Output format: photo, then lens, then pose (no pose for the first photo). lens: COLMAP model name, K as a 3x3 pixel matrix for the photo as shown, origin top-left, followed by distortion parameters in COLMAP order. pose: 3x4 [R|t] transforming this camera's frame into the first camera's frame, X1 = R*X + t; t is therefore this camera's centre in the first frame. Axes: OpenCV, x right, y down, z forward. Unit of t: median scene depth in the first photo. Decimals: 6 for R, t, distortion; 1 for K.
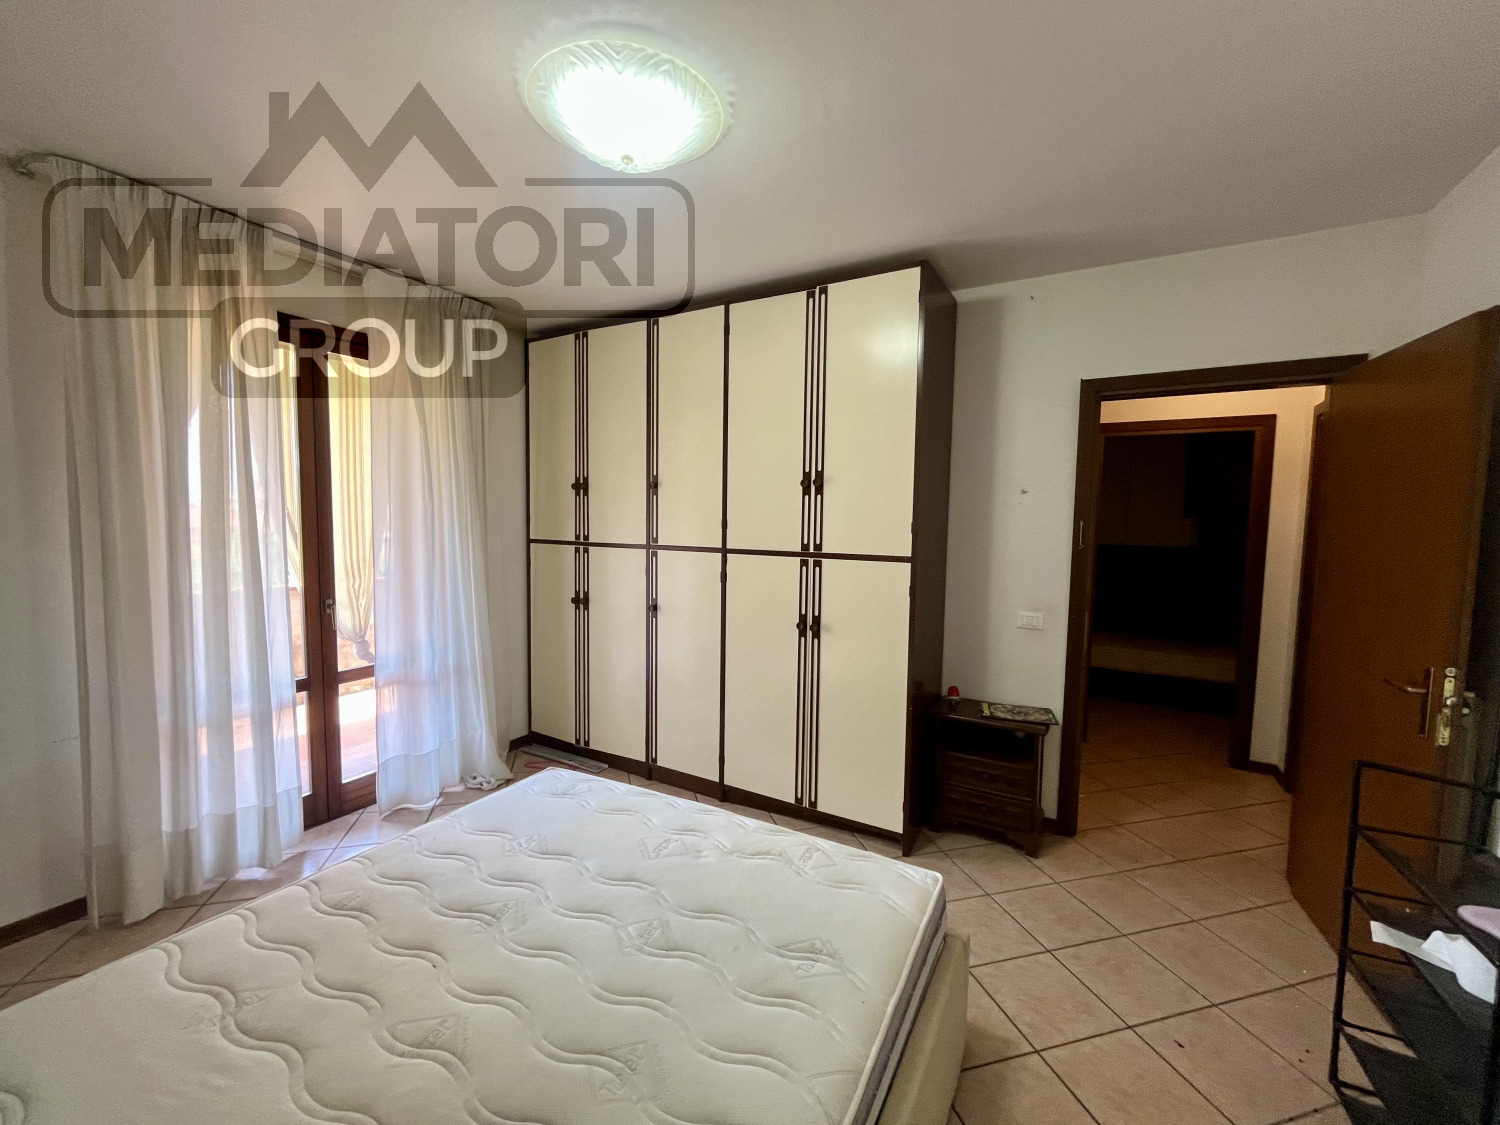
lens RADIAL K [[608.7, 0, 749.5], [0, 608.7, 562.1], [0, 0, 1]] dist [-0.001475, -0.000303]
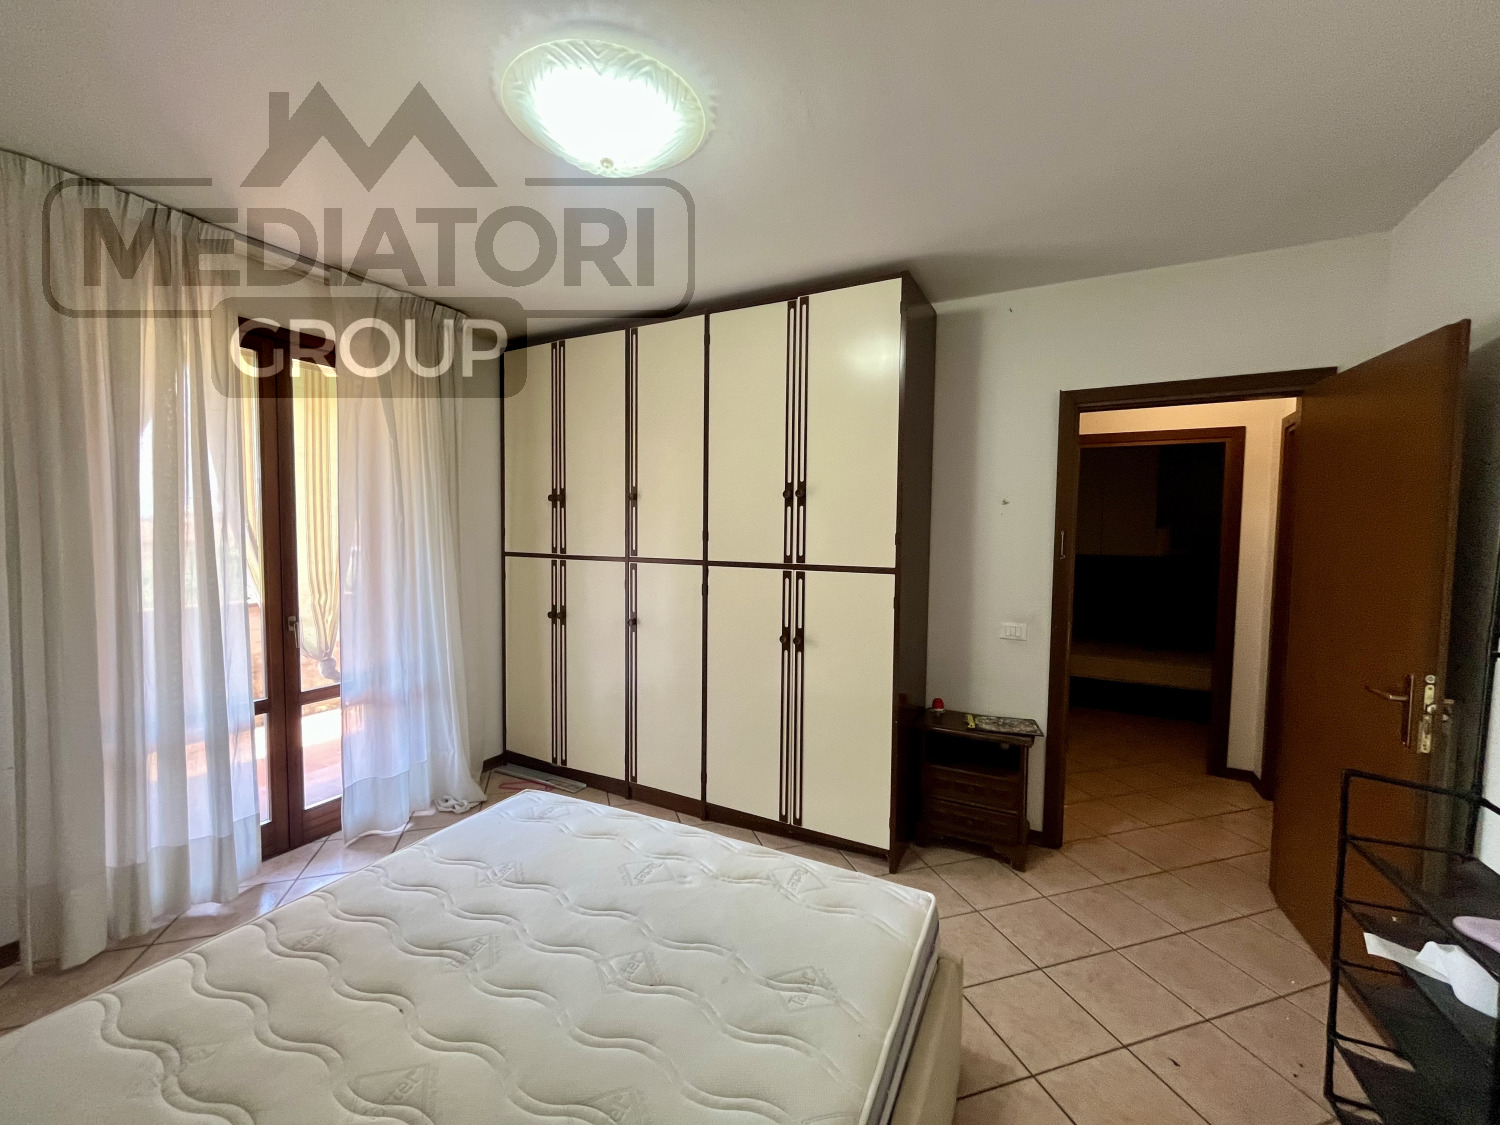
lens RADIAL K [[608.7, 0, 749.0], [0, 608.7, 562.5], [0, 0, 1]] dist [-0.001475, -0.000303]
pose [[0.999324, -0.005561, 0.036338, -0.008149], [0.006239, 0.999808, -0.018567, -0.000921], [-0.036228, 0.018781, 0.999167, 0.018955]]
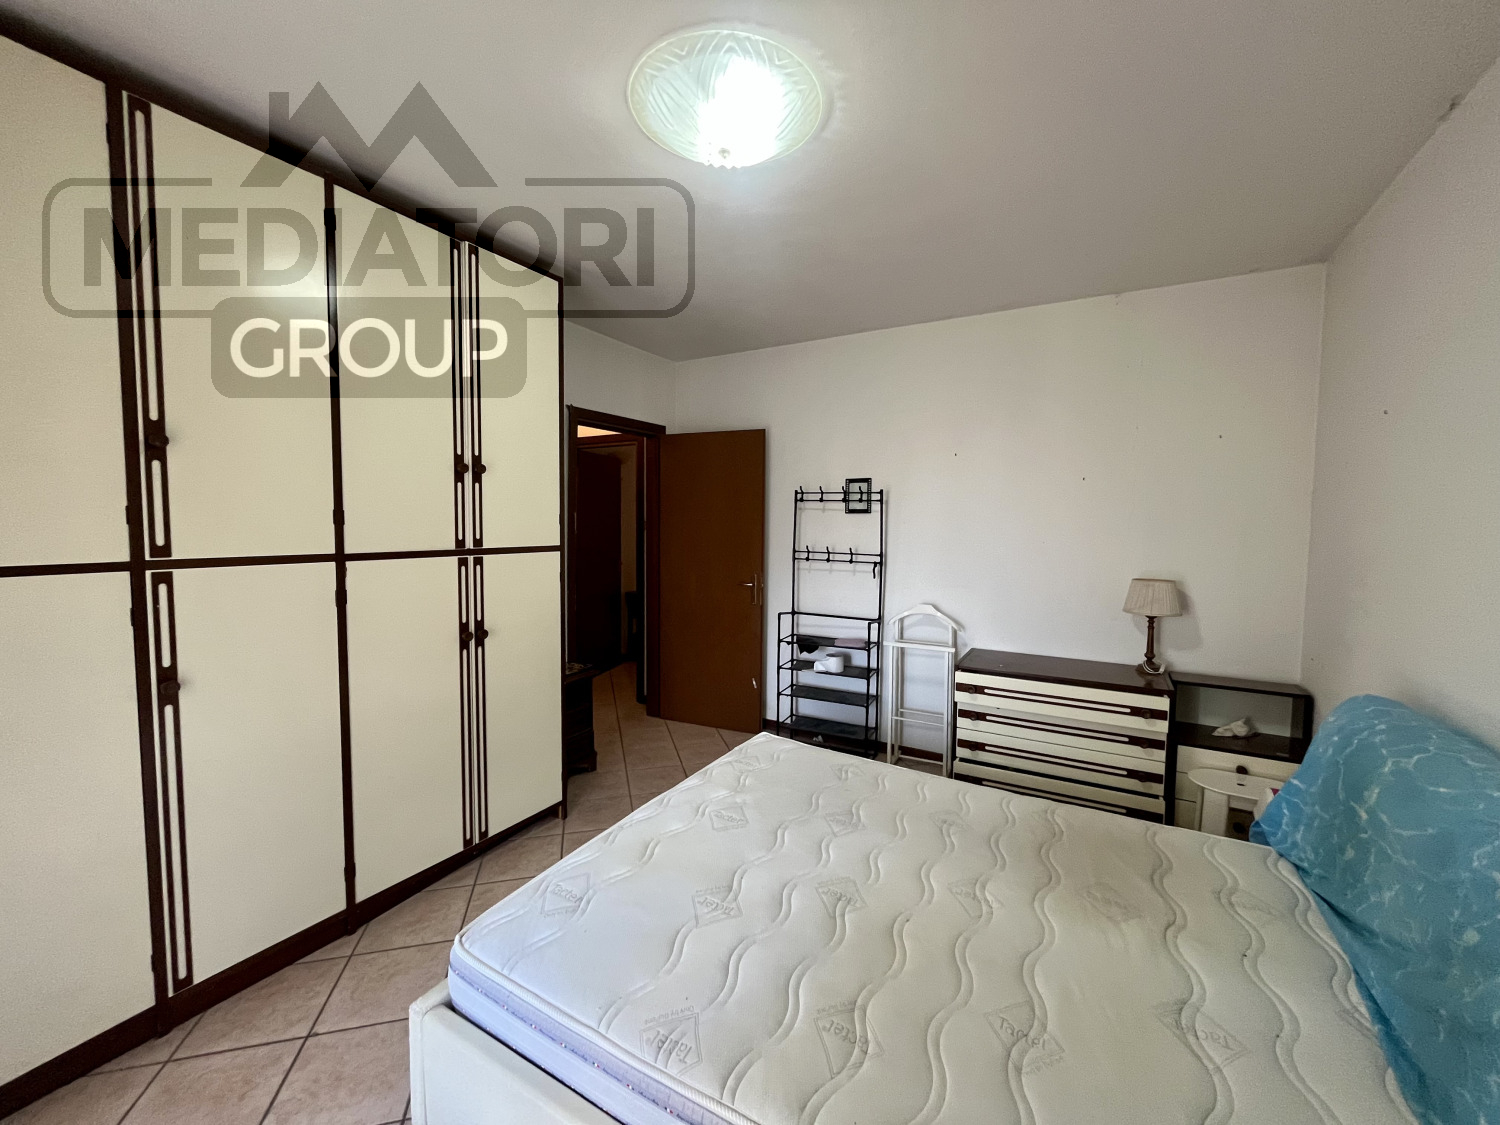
lens RADIAL K [[608.7, 0, 753.5], [0, 608.7, 558.7], [0, 0, 1]] dist [-0.001475, -0.000303]
pose [[-0.000448, -0.078668, 0.996901, -0.830198], [0.059683, 0.995122, 0.078555, -0.050561], [-0.998217, 0.059533, 0.004249, 0.651210]]
